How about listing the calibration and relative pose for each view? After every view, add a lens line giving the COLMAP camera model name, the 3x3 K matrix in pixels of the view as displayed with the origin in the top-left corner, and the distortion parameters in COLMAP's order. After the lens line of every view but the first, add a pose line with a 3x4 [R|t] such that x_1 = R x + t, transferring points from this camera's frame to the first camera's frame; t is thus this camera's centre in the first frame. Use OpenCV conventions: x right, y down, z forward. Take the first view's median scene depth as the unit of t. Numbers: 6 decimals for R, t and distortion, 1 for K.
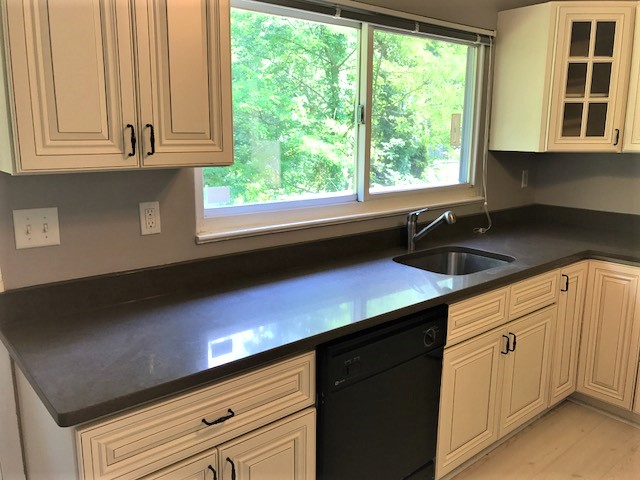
lens RADIAL K [[535.5, 0, 320.0], [0, 535.5, 240.0], [0, 0, 1]] dist [-0.002023, 0.000057]
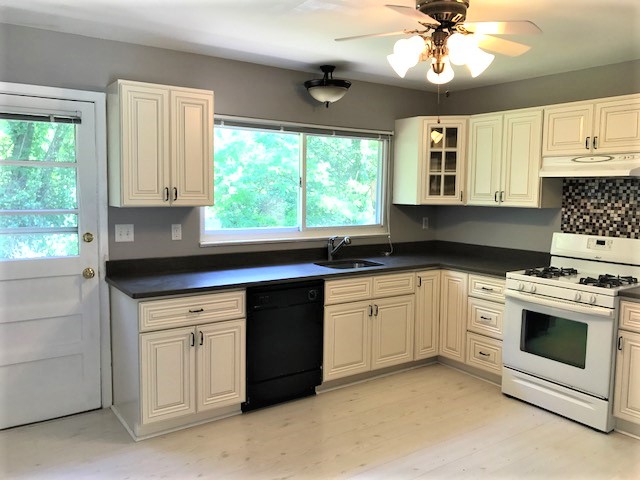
lens RADIAL K [[536.4, 0, 320.0], [0, 536.4, 240.0], [0, 0, 1]] dist [0.075131, -0.156177]
pose [[0.995844, 0.016500, -0.089573, 0.283006], [-0.026081, 0.993931, -0.106865, 0.133153], [0.087266, 0.108757, 0.990231, -0.675140]]
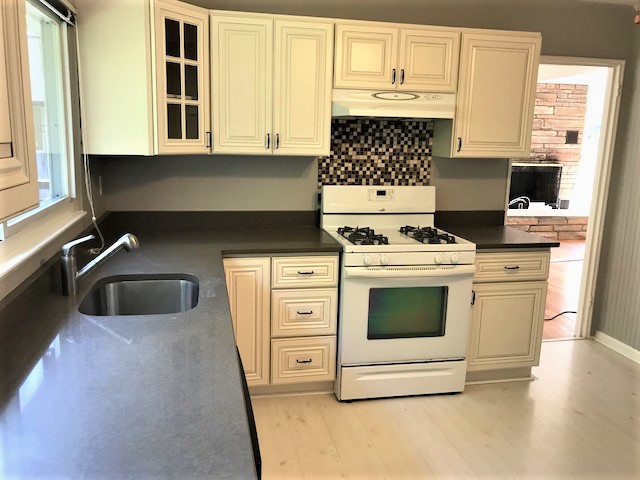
lens RADIAL K [[536.4, 0, 320.0], [0, 536.4, 240.0], [0, 0, 1]] dist [0.075131, -0.156177]
pose [[0.475505, -0.163575, 0.864371, -0.294000], [0.155034, 0.982764, 0.100693, -0.075095], [-0.865944, 0.086126, 0.492669, 0.323602]]
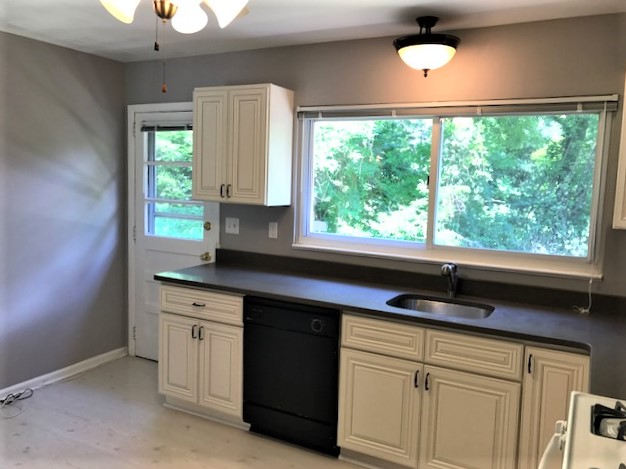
lens RADIAL K [[524.7, 0, 313.0], [0, 524.7, 234.5], [0, 0, 1]] dist [0.075131, -0.156177]
pose [[0.361907, 0.107225, -0.926027, 1.089679], [-0.218952, 0.975352, 0.027366, -0.077424], [0.906137, 0.192852, 0.376463, 0.264229]]
